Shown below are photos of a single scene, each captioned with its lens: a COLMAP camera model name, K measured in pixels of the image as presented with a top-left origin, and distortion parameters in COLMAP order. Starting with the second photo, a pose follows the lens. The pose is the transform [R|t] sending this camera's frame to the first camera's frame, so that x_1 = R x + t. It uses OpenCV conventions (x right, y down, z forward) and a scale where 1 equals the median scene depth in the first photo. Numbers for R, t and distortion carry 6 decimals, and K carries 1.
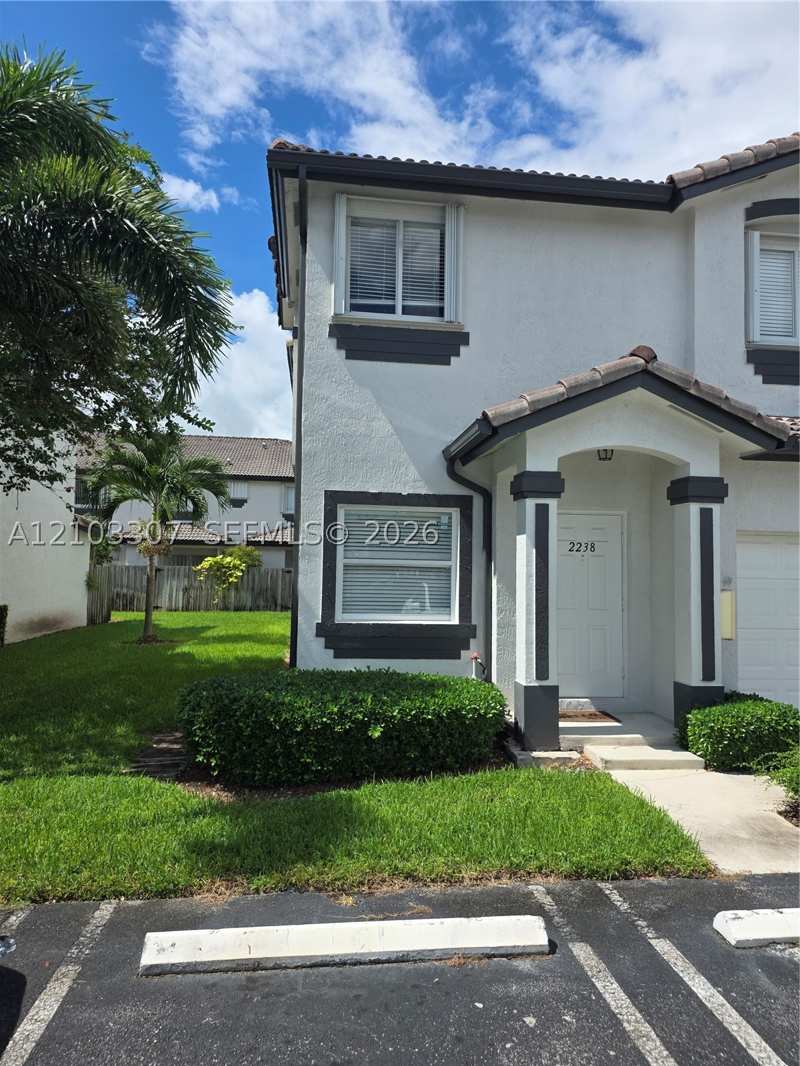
lens RADIAL K [[711.0, 0, 405.7], [0, 711.0, 533.2], [0, 0, 1]] dist [0.045790, -0.029406]
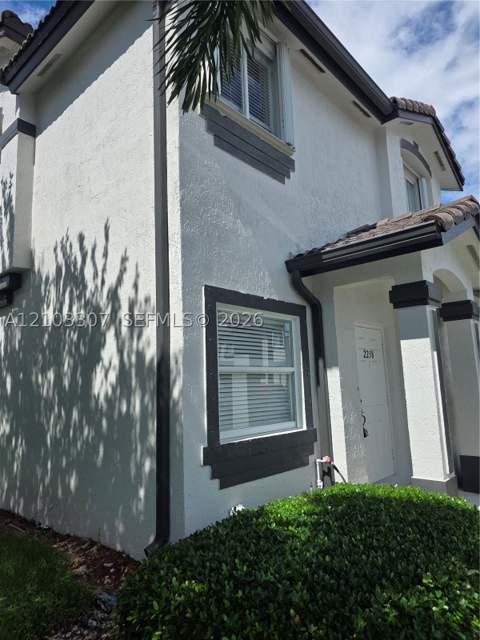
lens RADIAL K [[426.9, 0, 244.5], [0, 426.9, 319.0], [0, 0, 1]] dist [0.045790, -0.029406]
pose [[0.745928, 0.059348, 0.663377, -0.398029], [0.010559, 0.994843, -0.100874, 0.030258], [-0.665943, 0.082249, 0.741455, 0.576636]]
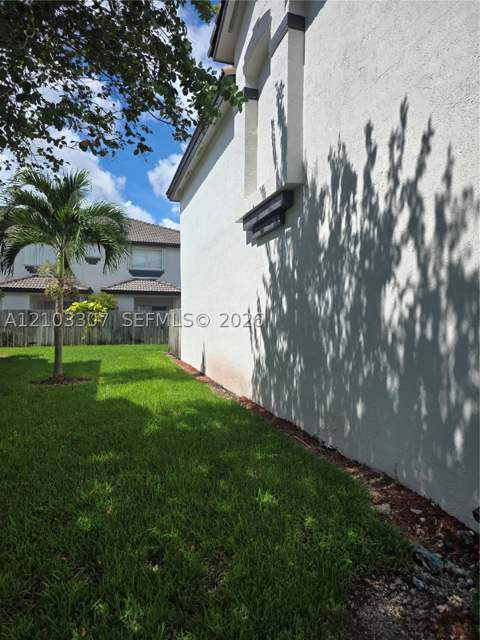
lens RADIAL K [[426.9, 0, 239.6], [0, 426.9, 316.6], [0, 0, 1]] dist [0.045790, -0.029406]
pose [[0.983986, -0.008115, 0.178061, -0.411359], [-0.002703, 0.998169, 0.060430, 0.039128], [-0.178225, -0.059943, 0.982162, 0.670133]]
